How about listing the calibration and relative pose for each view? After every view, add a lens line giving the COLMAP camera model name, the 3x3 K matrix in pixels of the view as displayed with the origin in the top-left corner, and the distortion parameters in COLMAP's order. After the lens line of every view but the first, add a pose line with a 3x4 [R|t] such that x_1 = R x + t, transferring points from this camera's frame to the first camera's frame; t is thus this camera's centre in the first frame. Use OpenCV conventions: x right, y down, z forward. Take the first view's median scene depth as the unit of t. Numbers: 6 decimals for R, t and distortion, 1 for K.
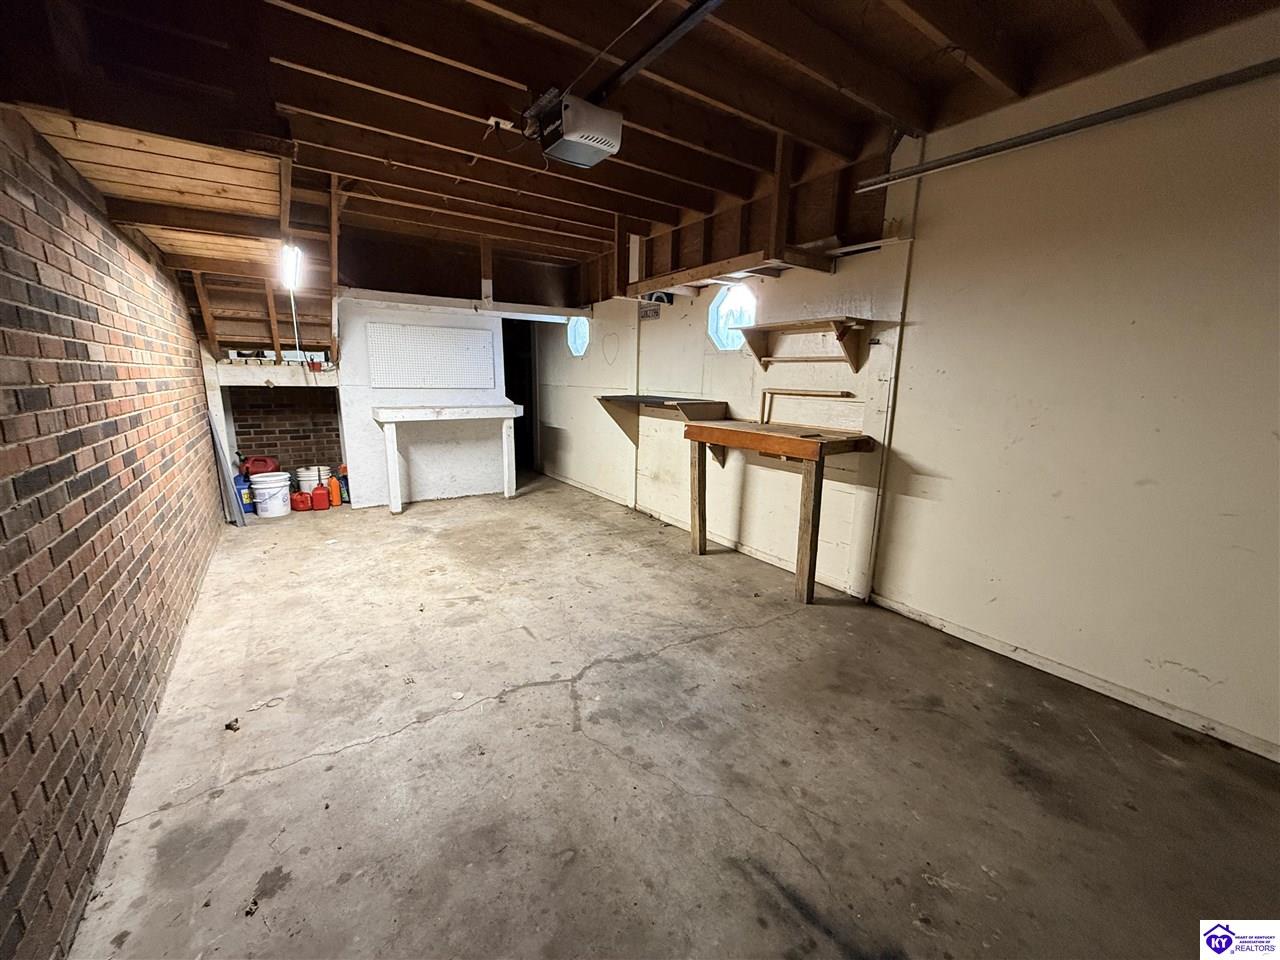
lens RADIAL K [[513.2, 0, 638.4], [0, 513.2, 481.1], [0, 0, 1]] dist [0.011376, -0.000862]
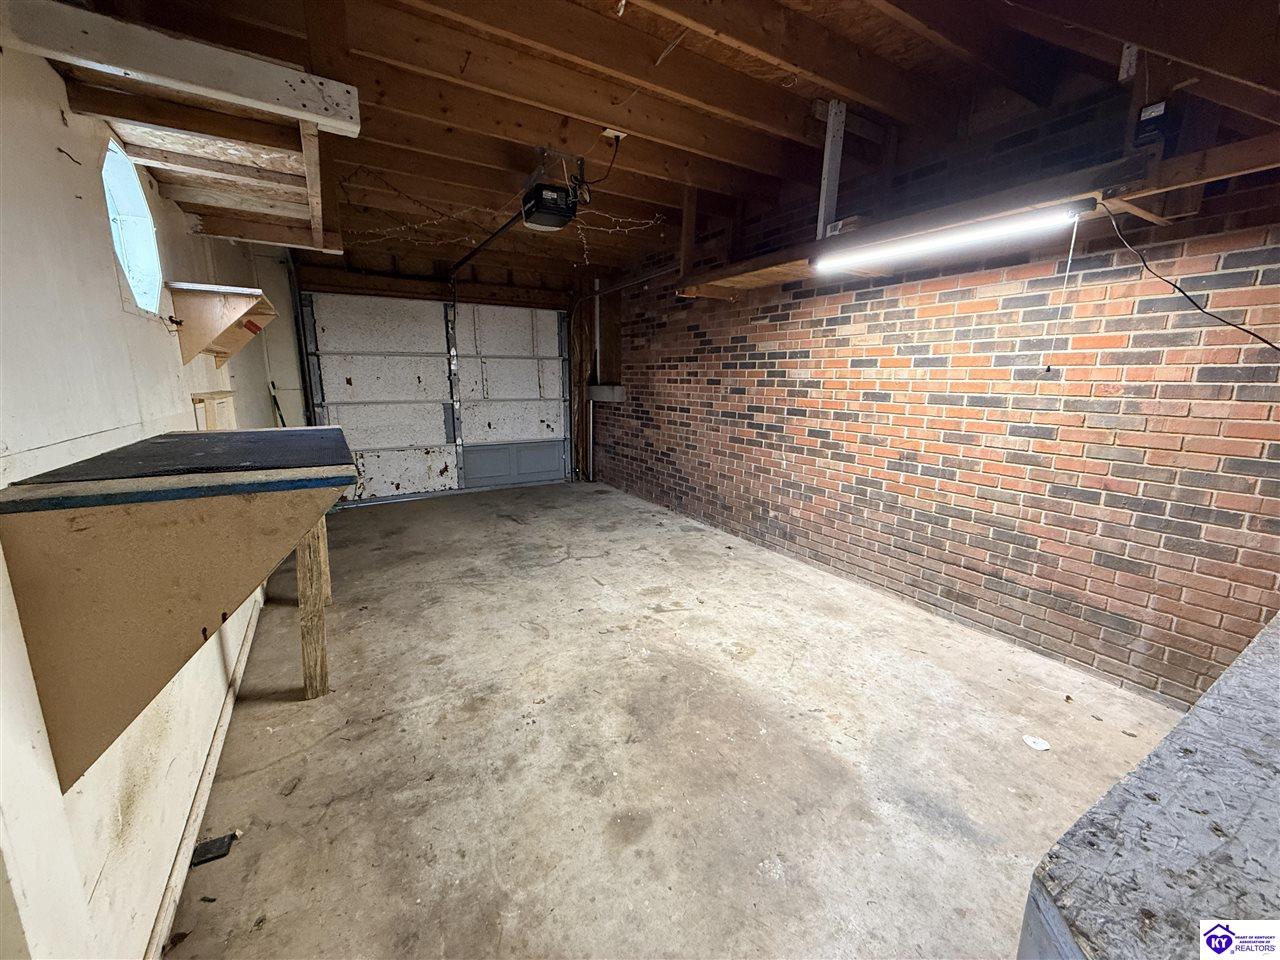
lens RADIAL K [[513.2, 0, 639.6], [0, 513.2, 480.0], [0, 0, 1]] dist [0.011376, -0.000862]
pose [[-0.998035, -0.033061, 0.053235, -0.342136], [-0.009864, 0.921800, 0.387540, -0.393669], [-0.061884, 0.386253, -0.920315, 1.884588]]
